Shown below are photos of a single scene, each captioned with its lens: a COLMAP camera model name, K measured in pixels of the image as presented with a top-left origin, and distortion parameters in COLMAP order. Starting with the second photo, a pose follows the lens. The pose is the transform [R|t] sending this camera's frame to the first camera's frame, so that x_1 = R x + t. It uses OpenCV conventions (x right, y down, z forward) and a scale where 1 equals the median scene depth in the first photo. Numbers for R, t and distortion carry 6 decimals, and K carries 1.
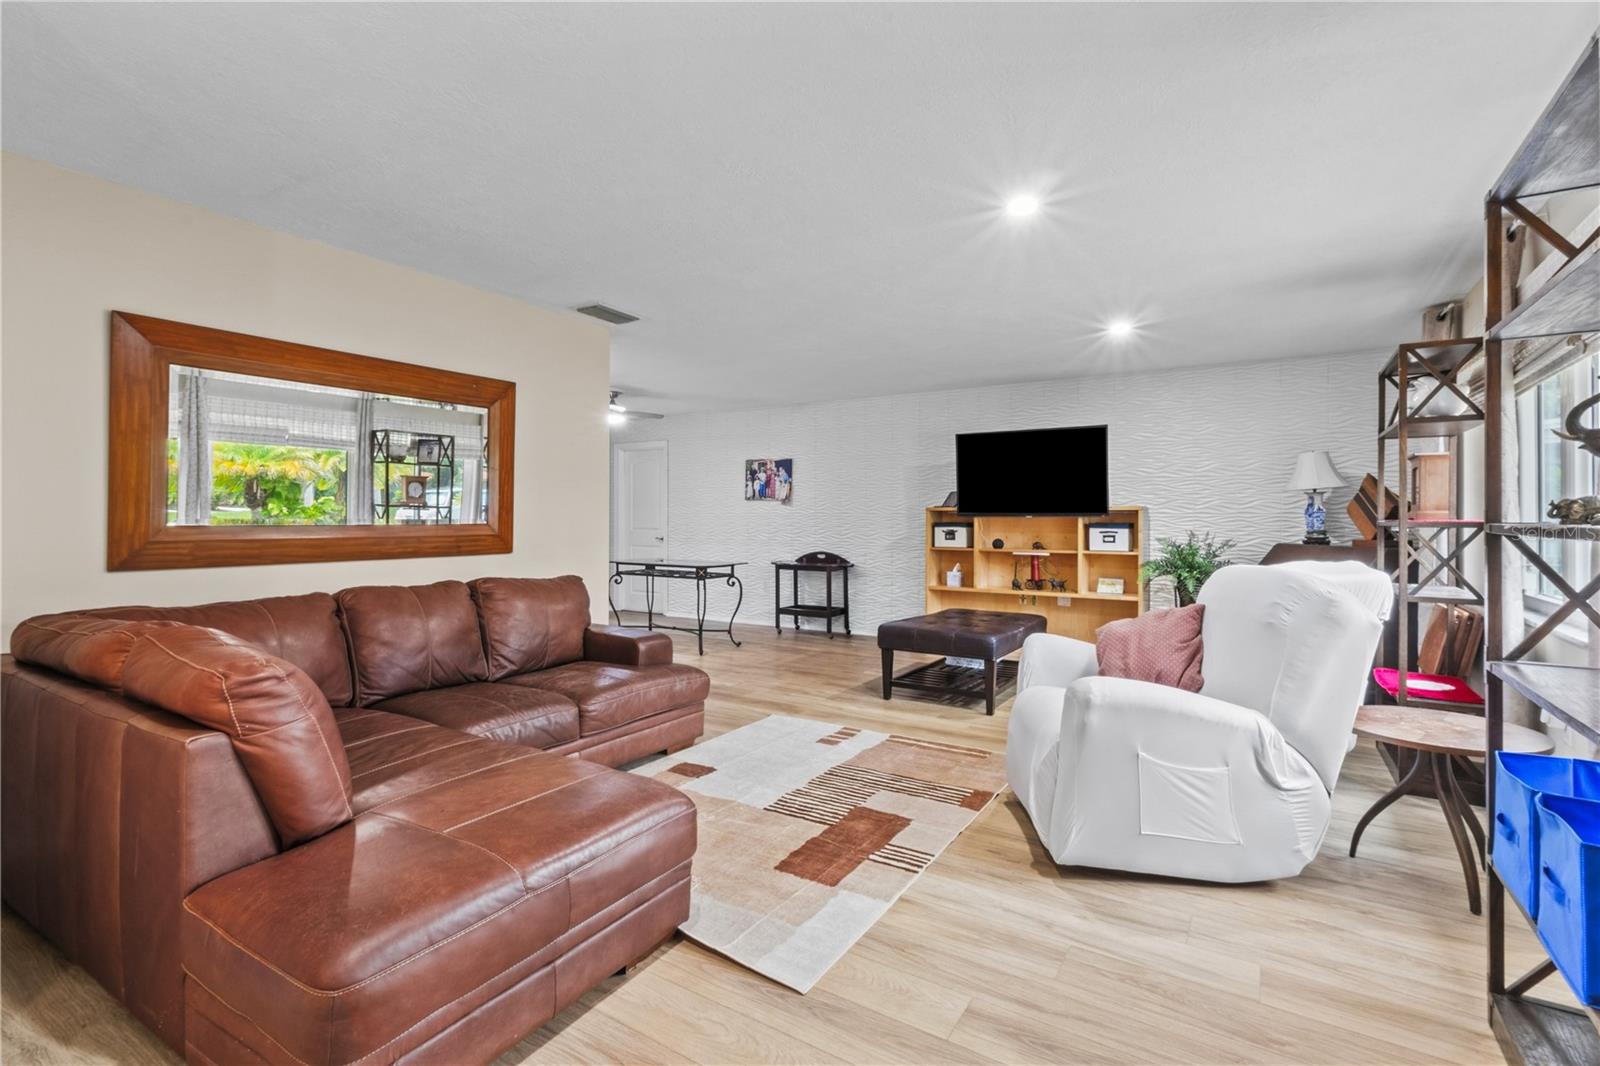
lens RADIAL K [[736.7, 0, 801.3], [0, 736.7, 511.0], [0, 0, 1]] dist [0.002373, 0.000548]
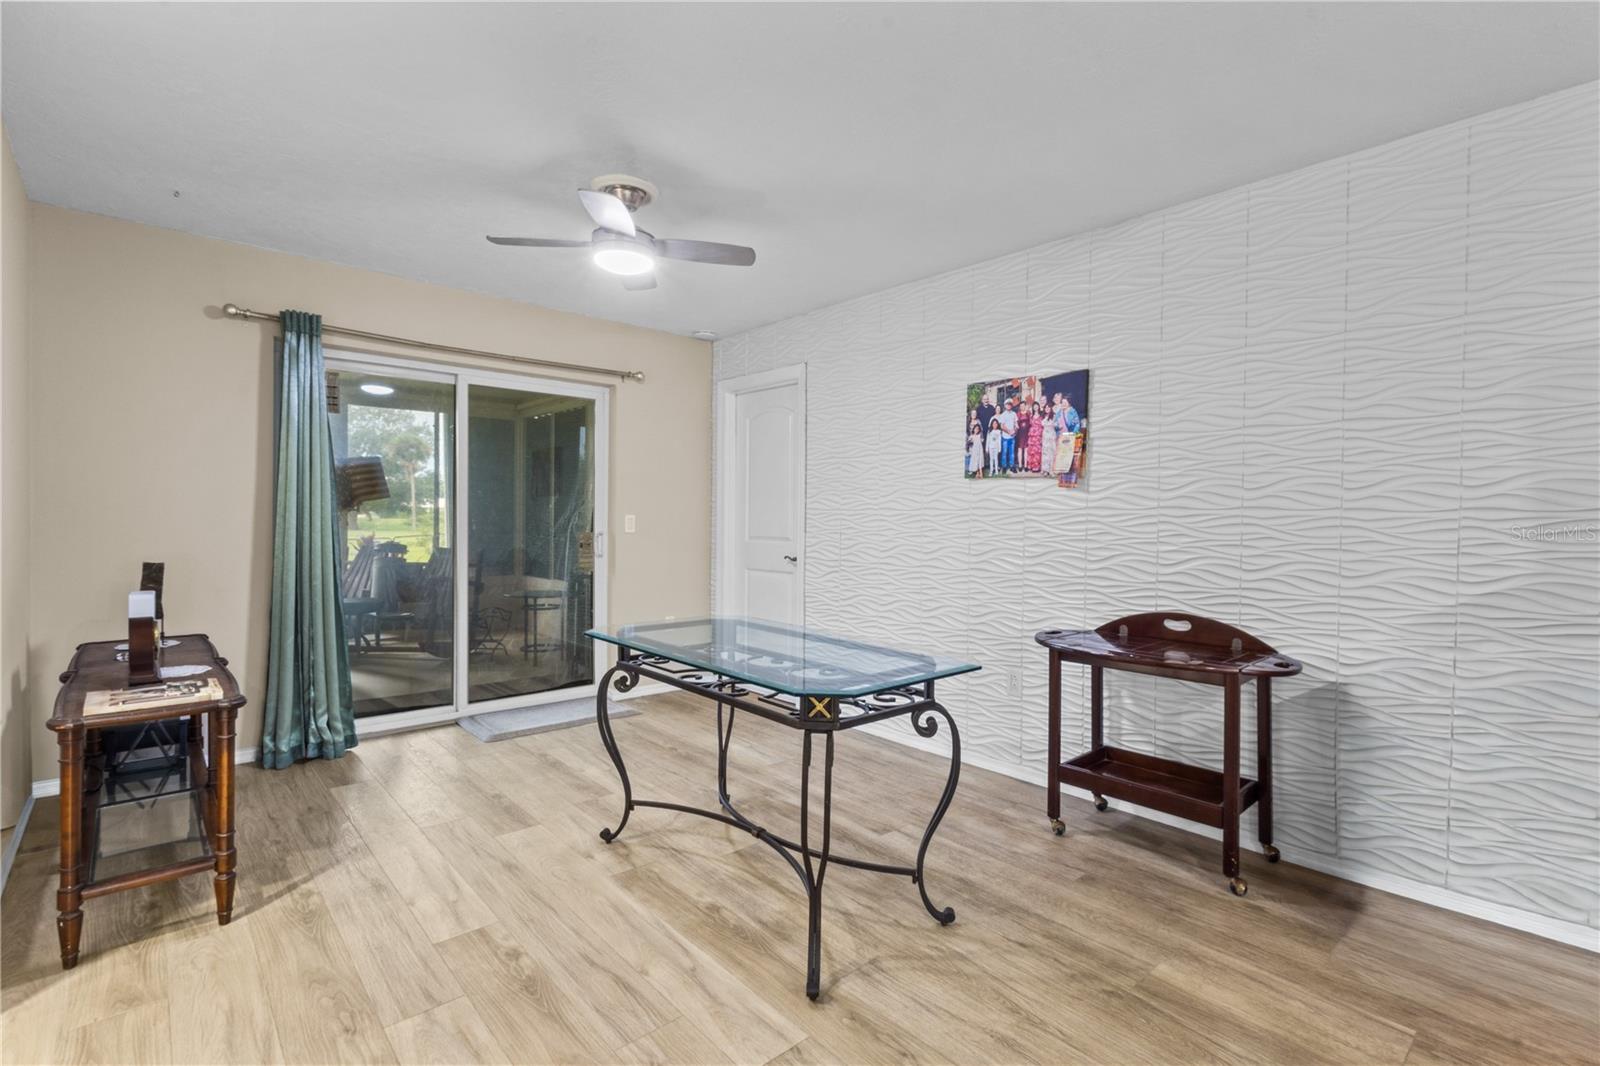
lens RADIAL K [[740.6, 0, 798.2], [0, 740.6, 533.4], [0, 0, 1]] dist [0.003424, 0.000530]
pose [[0.959983, 0.011644, -0.279815, -0.082232], [-0.003405, 0.999547, 0.029915, 0.008107], [0.280036, -0.027765, 0.959588, 0.949261]]
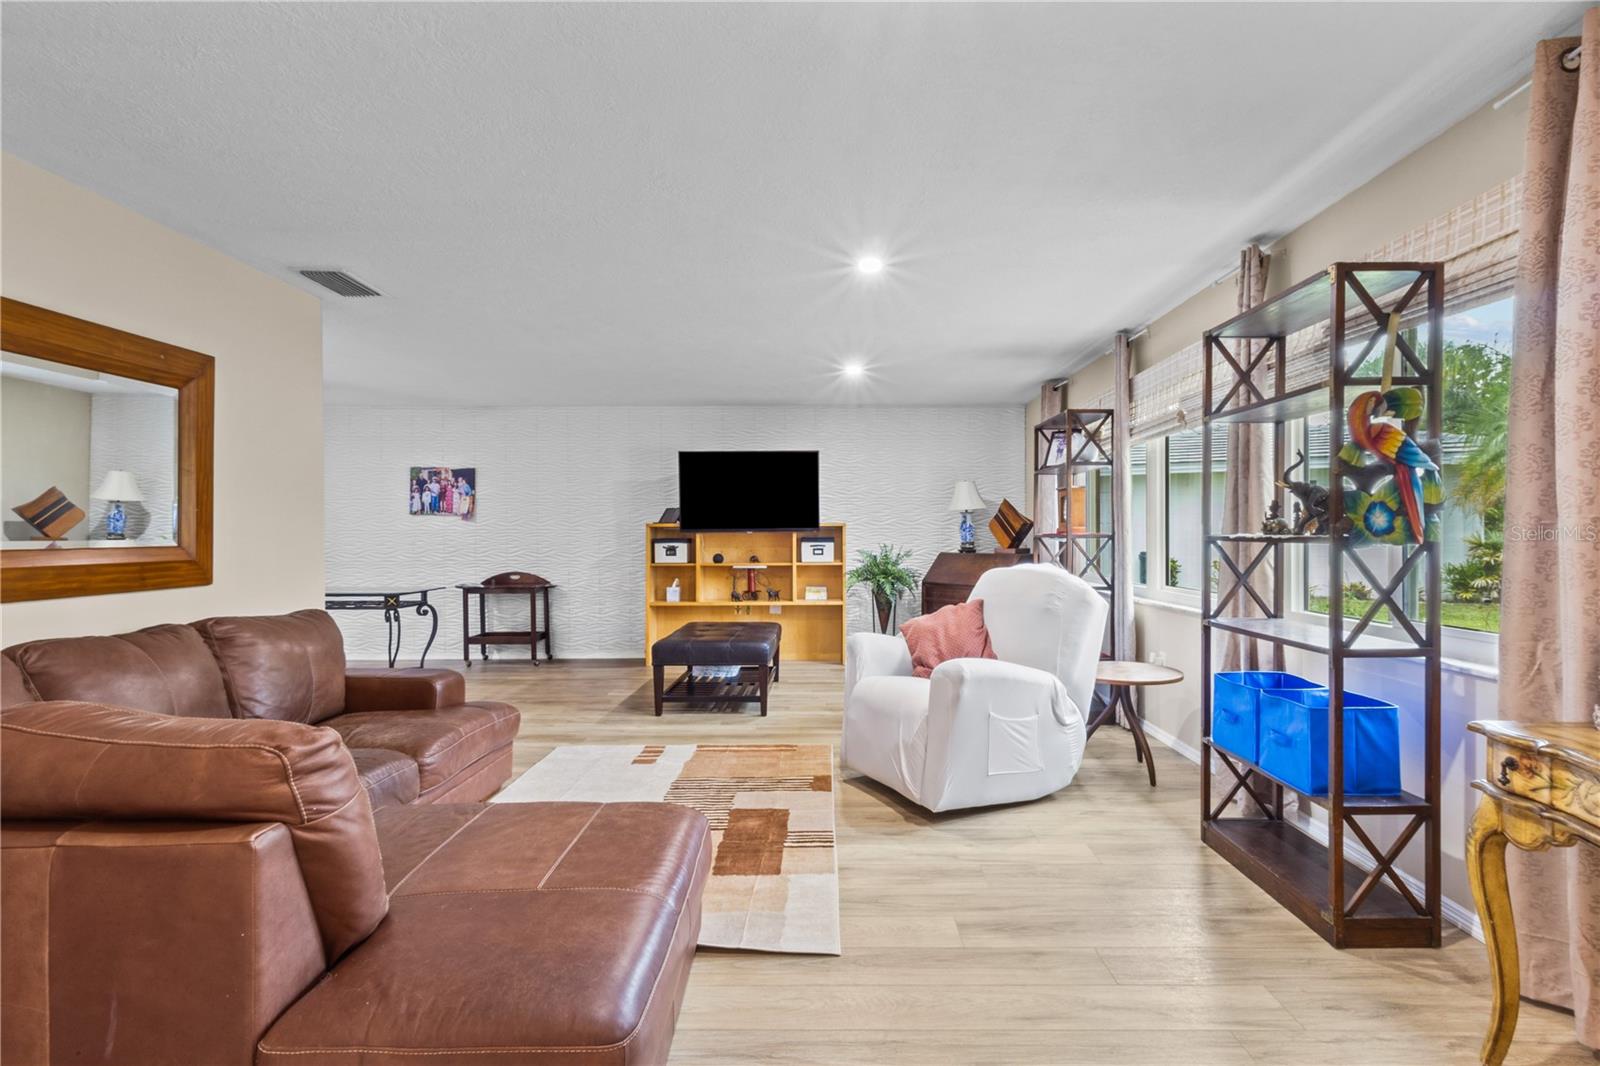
lens RADIAL K [[754.5, 0, 826.6], [0, 754.5, 538.2], [0, 0, 1]] dist [-0.001077, 0.000349]
pose [[0.844580, -0.009585, 0.535343, -0.232893], [0.001399, 0.999876, 0.015695, -0.001121], [-0.535427, -0.012507, 0.844489, 0.015475]]
